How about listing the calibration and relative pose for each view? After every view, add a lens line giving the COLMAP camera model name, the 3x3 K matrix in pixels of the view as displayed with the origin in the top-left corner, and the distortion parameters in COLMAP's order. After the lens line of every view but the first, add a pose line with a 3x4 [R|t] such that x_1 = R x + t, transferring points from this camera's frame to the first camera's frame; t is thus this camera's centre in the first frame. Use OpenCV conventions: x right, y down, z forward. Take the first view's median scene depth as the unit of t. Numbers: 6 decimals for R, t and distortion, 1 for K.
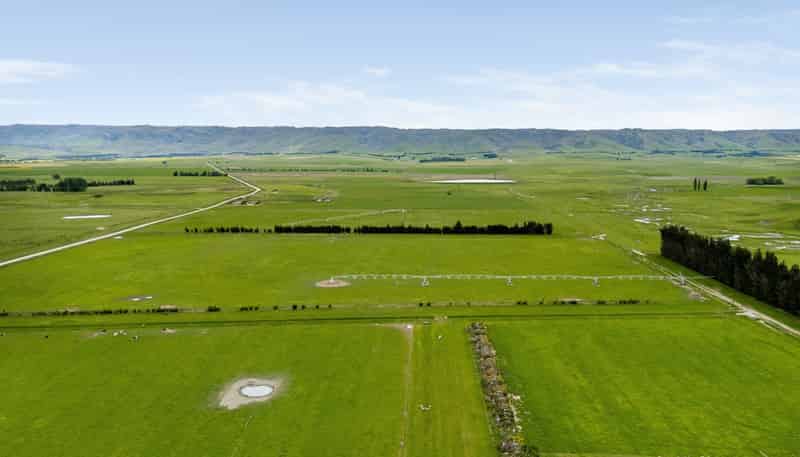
lens RADIAL K [[585.2, 0, 400.0], [0, 585.2, 228.5], [0, 0, 1]] dist [0.076410, -0.079424]
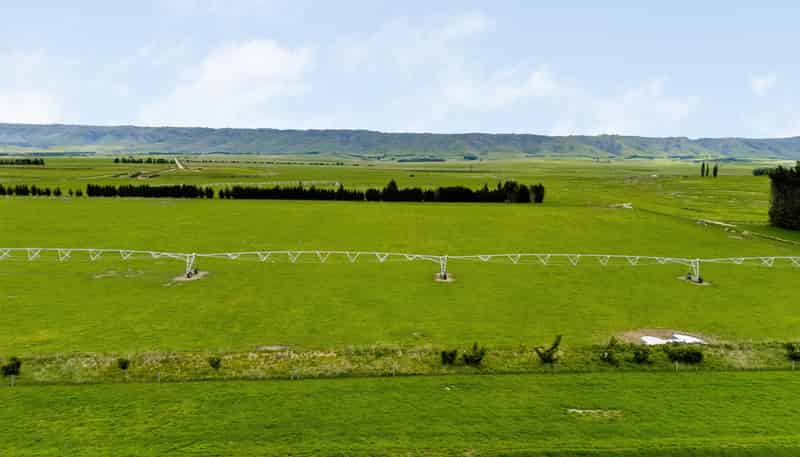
lens RADIAL K [[548.3, 0, 400.0], [0, 548.3, 228.5], [0, 0, 1]] dist [0.086597, -0.124969]
pose [[0.999714, 0.010933, 0.021285, 0.095240], [-0.010712, 0.999888, -0.010464, 0.042777], [-0.021397, 0.010233, 0.999719, 0.420558]]
